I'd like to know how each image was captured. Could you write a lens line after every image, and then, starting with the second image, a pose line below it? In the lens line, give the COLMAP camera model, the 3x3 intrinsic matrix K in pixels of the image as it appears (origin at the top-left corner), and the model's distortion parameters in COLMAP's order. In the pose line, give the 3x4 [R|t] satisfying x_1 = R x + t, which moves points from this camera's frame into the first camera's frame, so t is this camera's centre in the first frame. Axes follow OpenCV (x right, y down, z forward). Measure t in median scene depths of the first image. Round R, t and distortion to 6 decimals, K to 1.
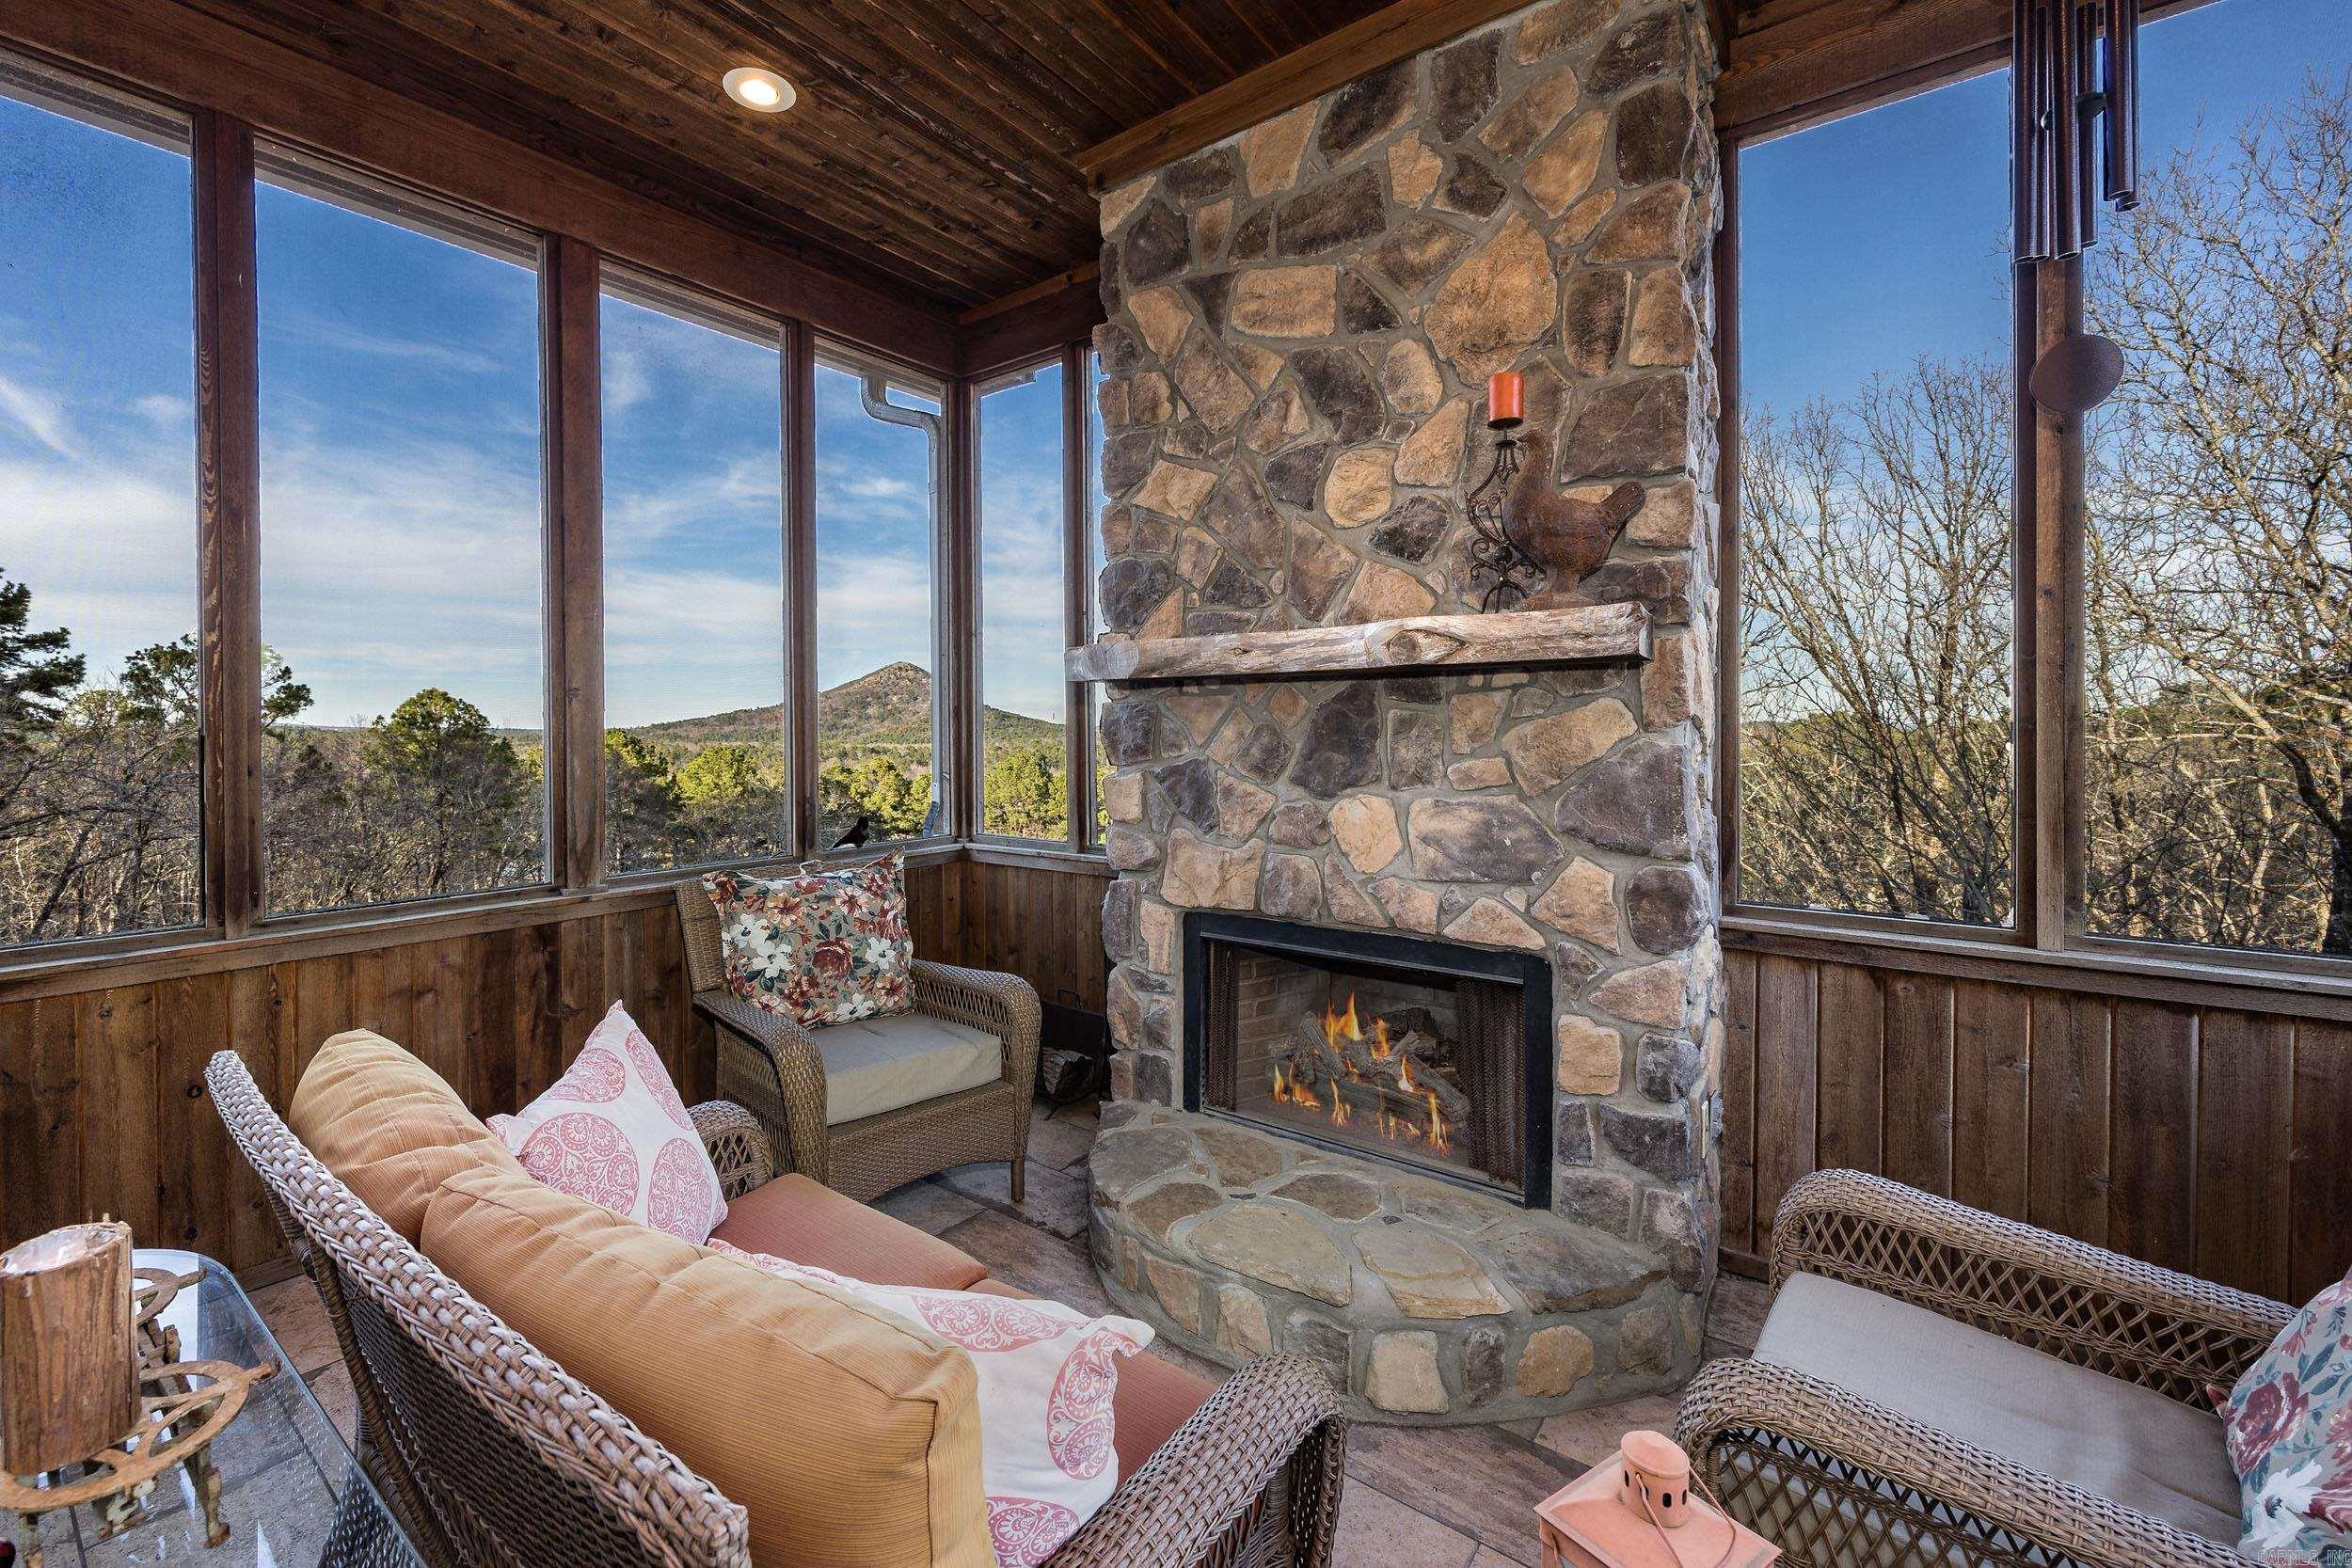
lens RADIAL K [[960.7, 0, 1145.0], [0, 960.7, 743.3], [0, 0, 1]] dist [-0.003416, 0.000530]
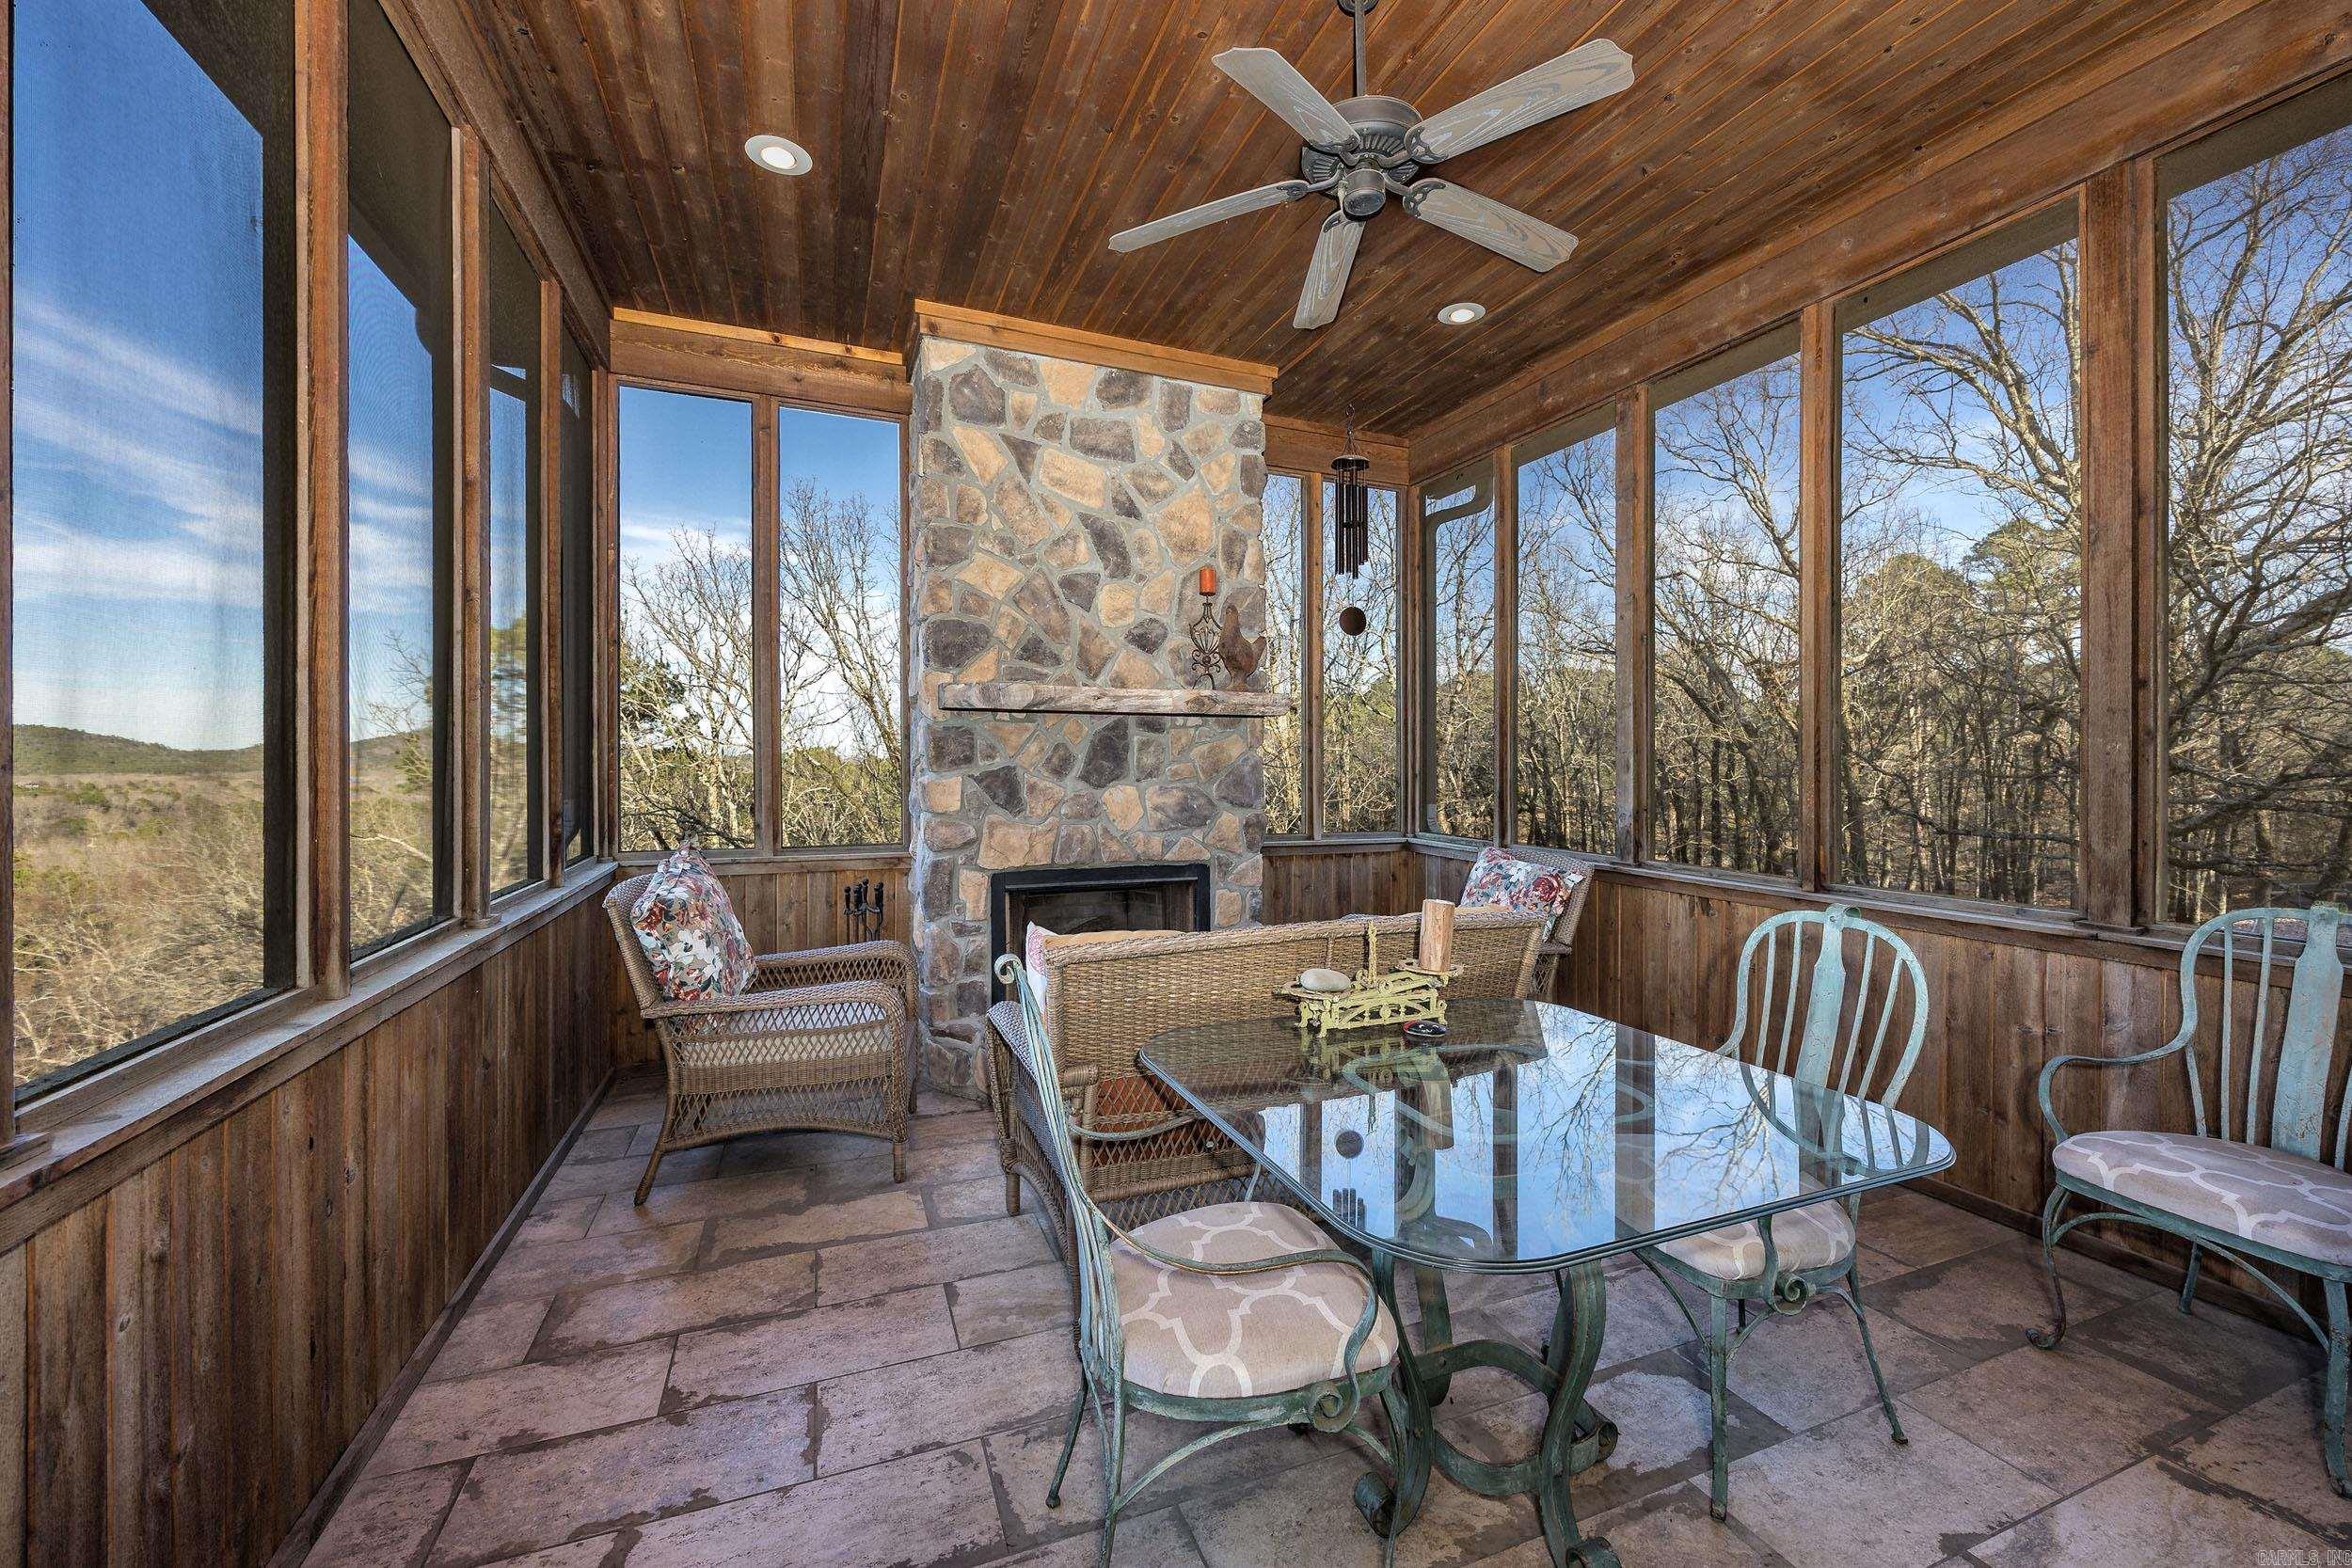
lens RADIAL K [[960.7, 0, 1172.1], [0, 960.7, 761.0], [0, 0, 1]] dist [-0.003416, 0.000530]
pose [[0.492999, 0.004958, 0.870016, -1.181981], [0.005554, 0.999945, -0.008845, 0.025523], [-0.870012, 0.009192, 0.492945, 0.075059]]
